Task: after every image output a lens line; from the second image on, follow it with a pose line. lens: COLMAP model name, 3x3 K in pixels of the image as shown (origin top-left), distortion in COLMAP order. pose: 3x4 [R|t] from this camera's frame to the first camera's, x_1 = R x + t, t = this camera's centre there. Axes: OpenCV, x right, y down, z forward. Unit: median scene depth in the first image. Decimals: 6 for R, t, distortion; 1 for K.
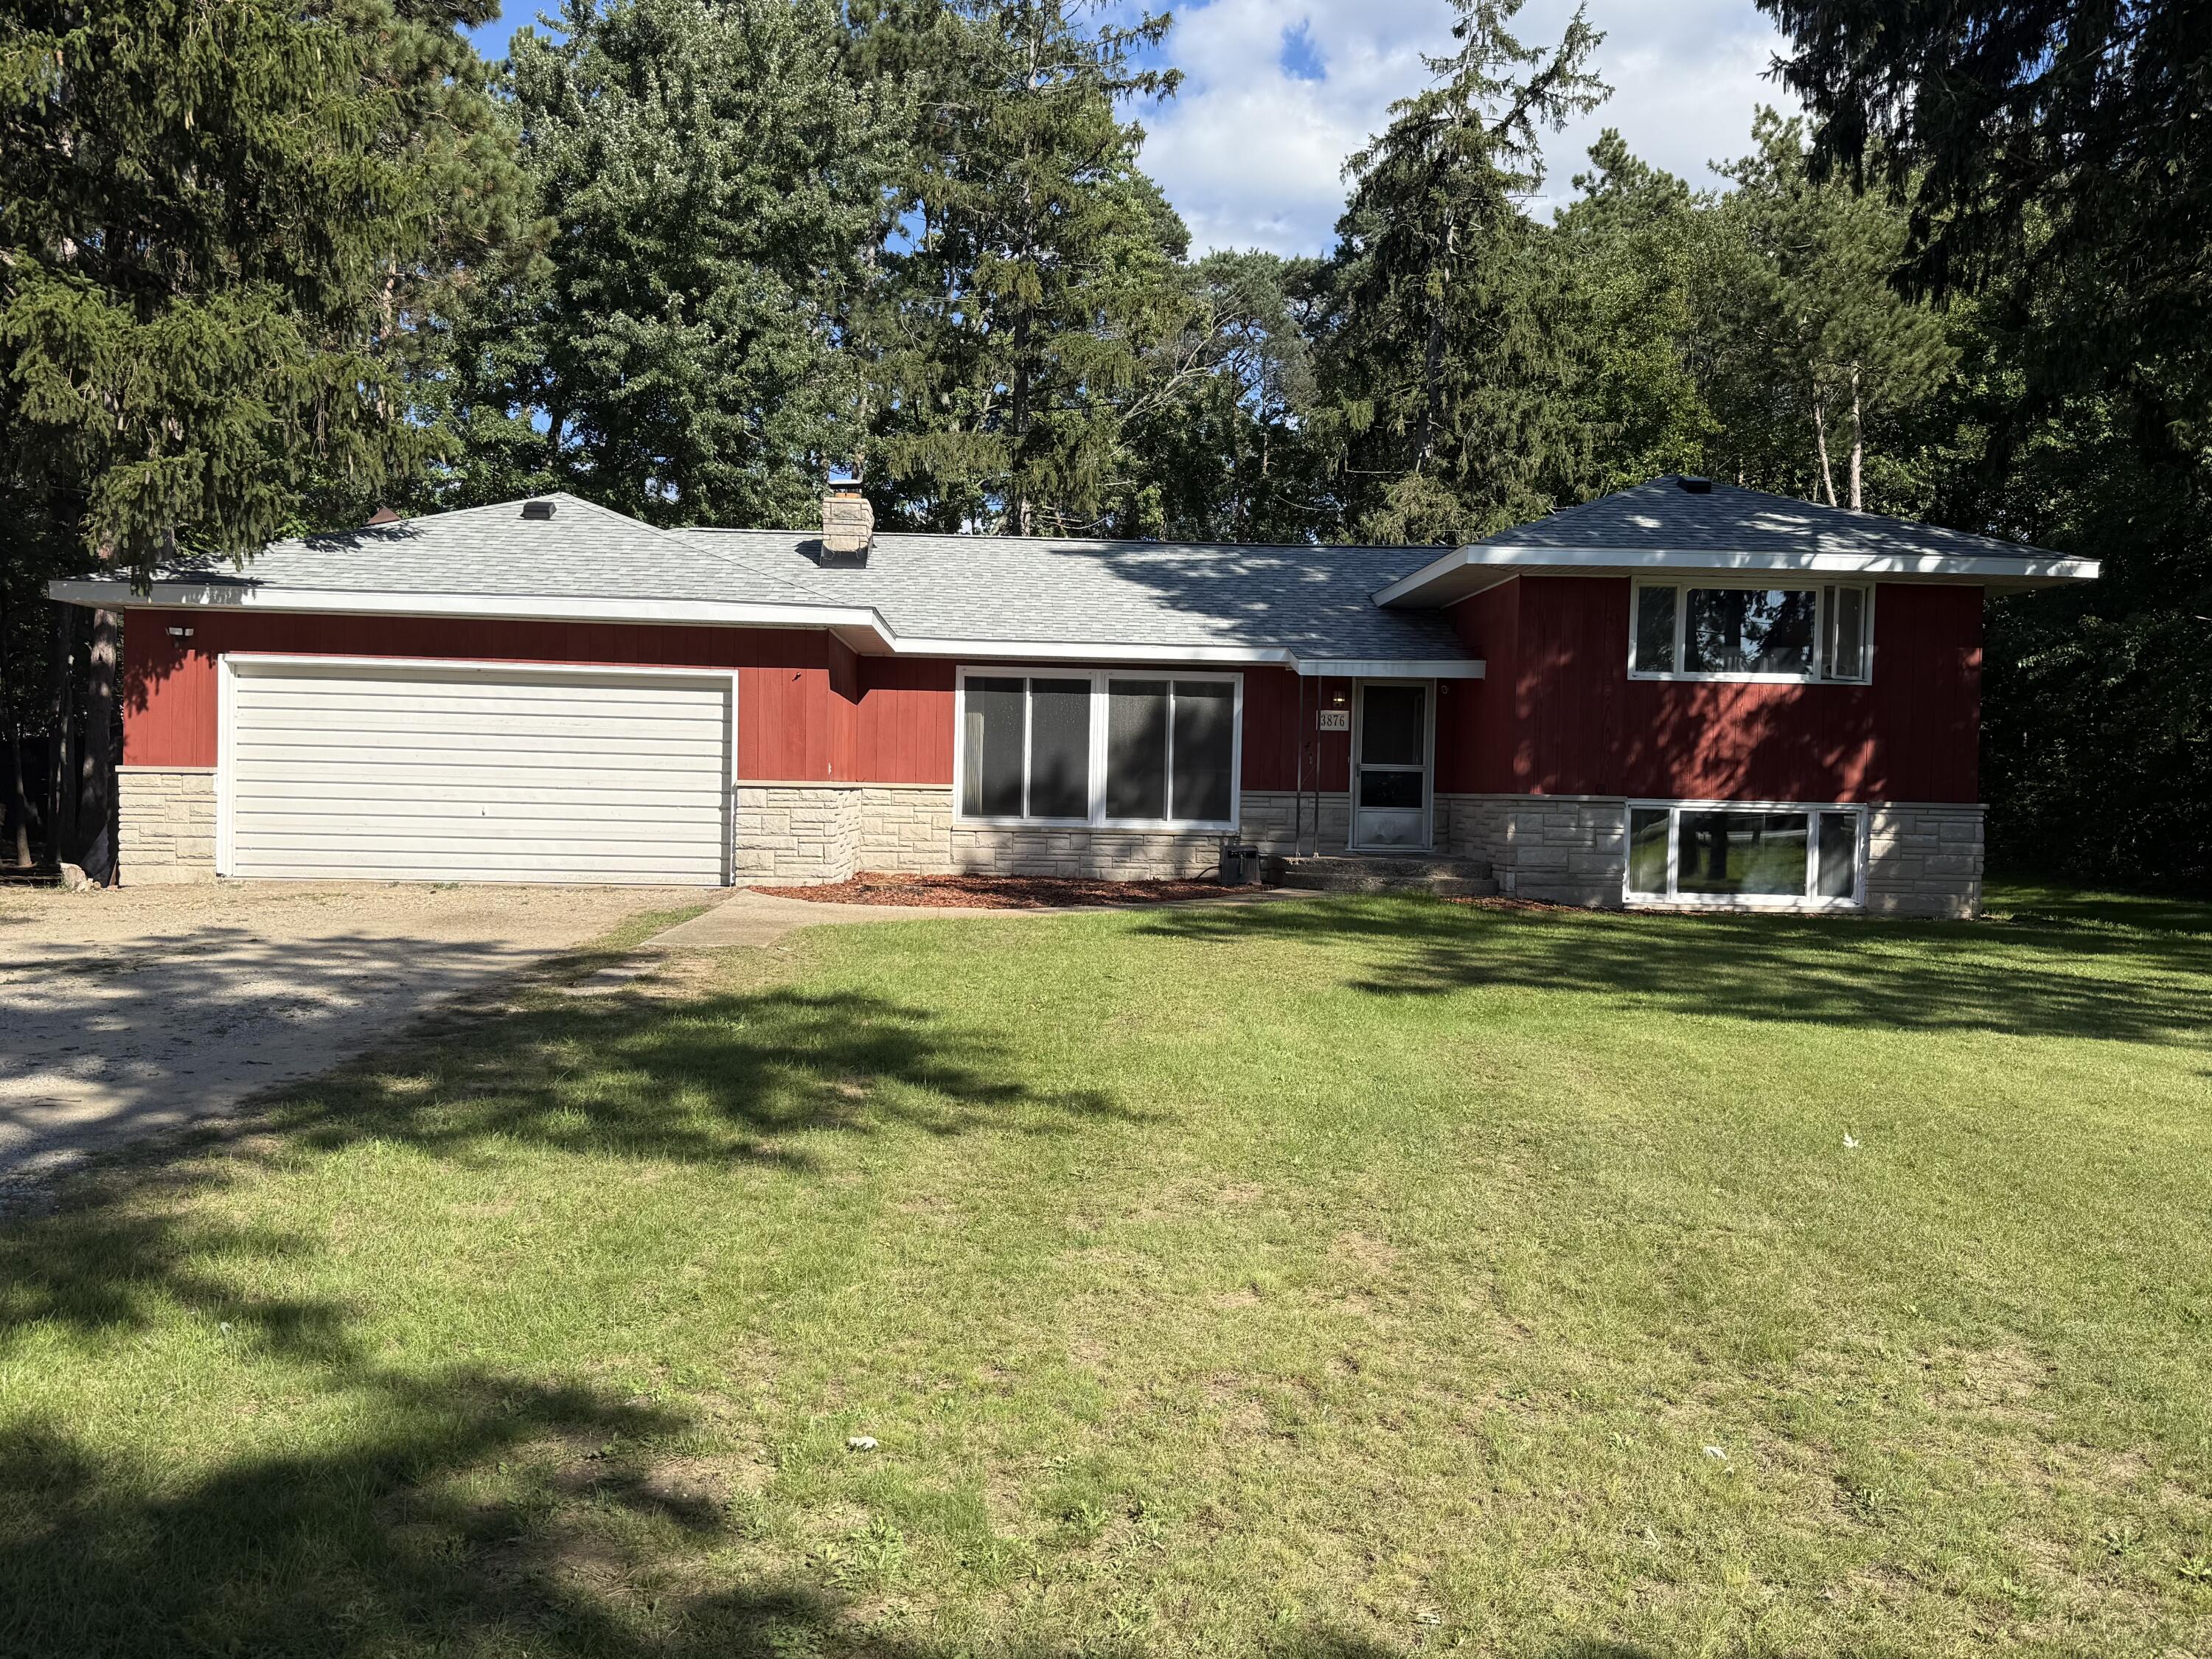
lens RADIAL K [[1790.2, 0, 1086.7], [0, 1790.2, 844.8], [0, 0, 1]] dist [0.077928, -0.104366]
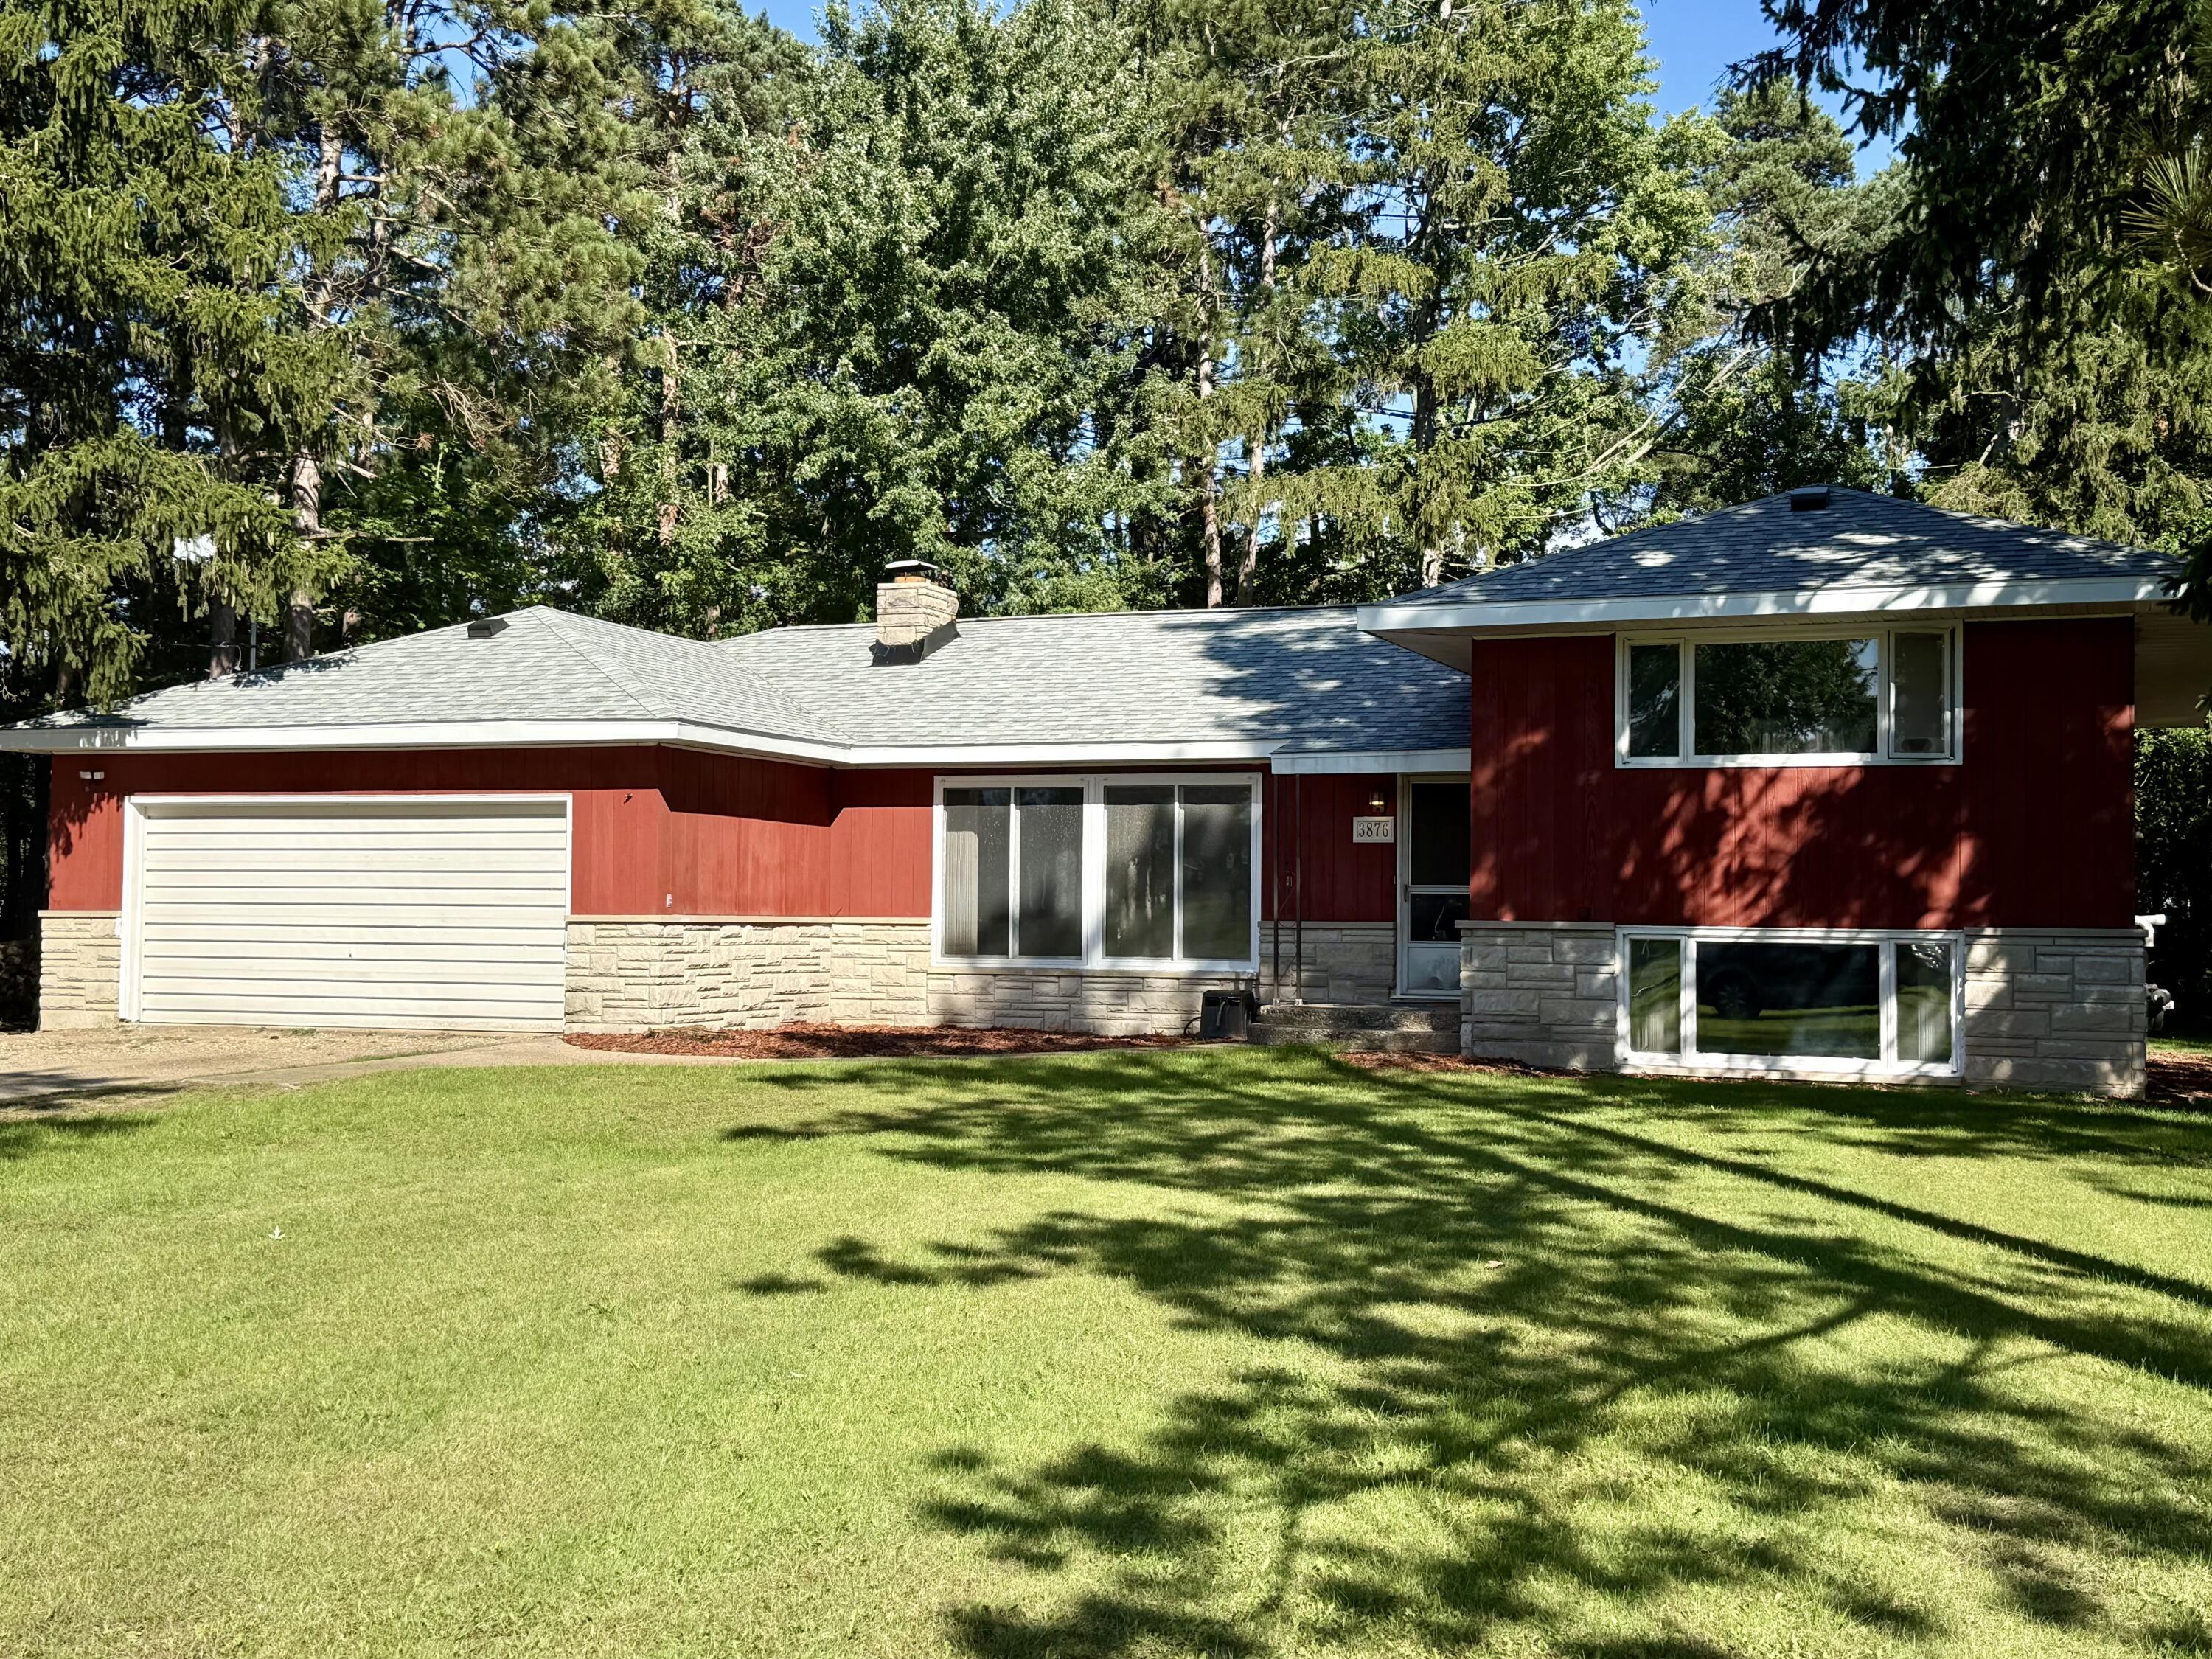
lens RADIAL K [[2555.7, 0, 1095.2], [0, 2555.7, 820.9], [0, 0, 1]] dist [0.084729, 0.000000]
pose [[0.912789, -0.028200, -0.407456, 0.484641], [-0.003323, 0.997068, -0.076451, 0.012246], [0.408417, 0.071138, 0.910019, -0.058596]]
